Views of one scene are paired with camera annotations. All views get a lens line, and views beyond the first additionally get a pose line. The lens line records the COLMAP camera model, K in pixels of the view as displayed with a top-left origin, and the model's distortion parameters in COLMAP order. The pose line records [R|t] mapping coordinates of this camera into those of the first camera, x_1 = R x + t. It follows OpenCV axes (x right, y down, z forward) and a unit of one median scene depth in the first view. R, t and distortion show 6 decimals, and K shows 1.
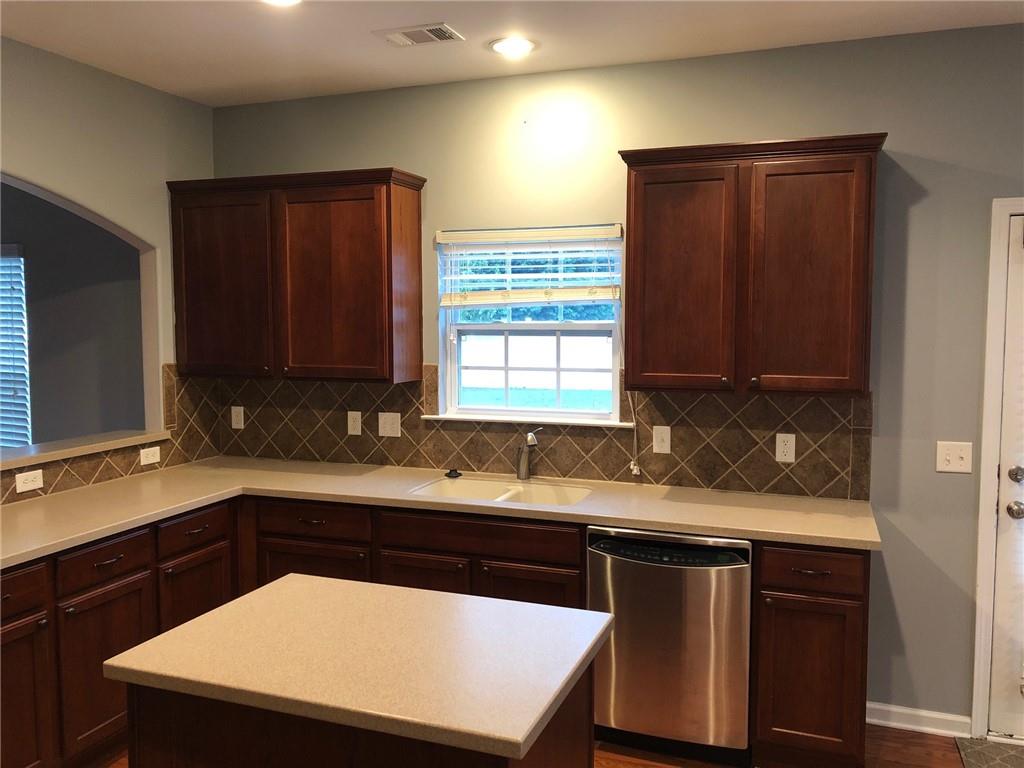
lens RADIAL K [[836.7, 0, 511.8], [0, 836.7, 381.3], [0, 0, 1]] dist [0.007959, 0.005495]
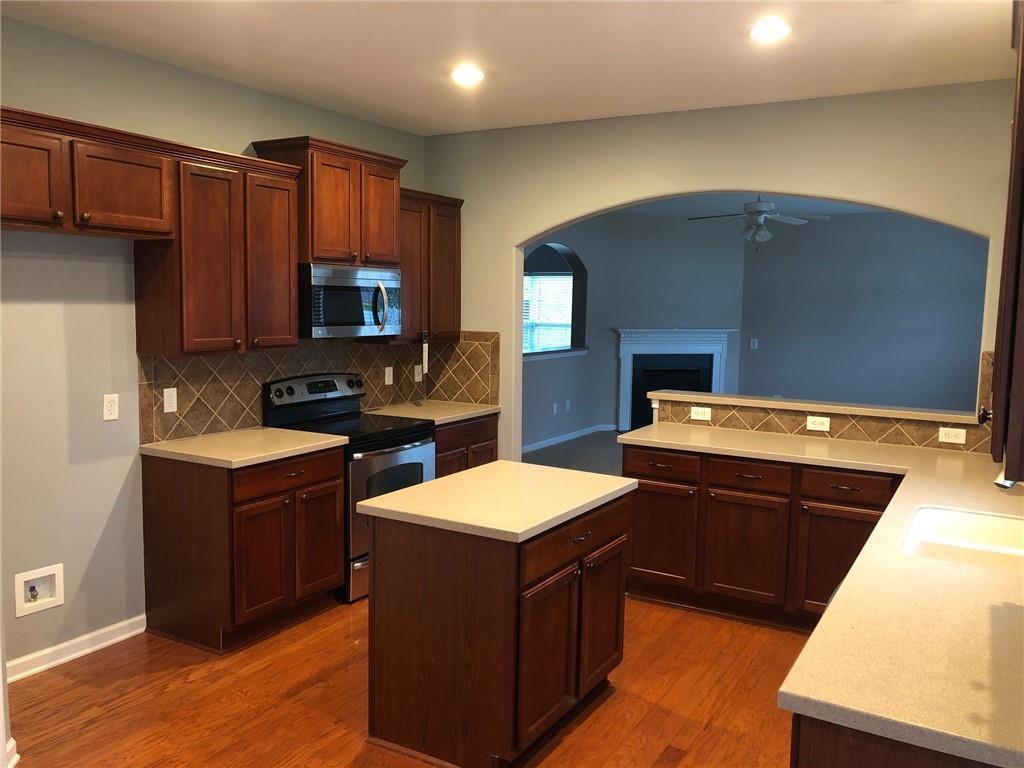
lens RADIAL K [[836.7, 0, 510.9], [0, 836.7, 383.3], [0, 0, 1]] dist [0.007959, 0.005495]
pose [[-0.166572, 0.109042, -0.979982, 0.768091], [-0.093621, 0.987627, 0.125806, -0.064553], [0.981575, 0.112702, -0.154302, 0.657669]]
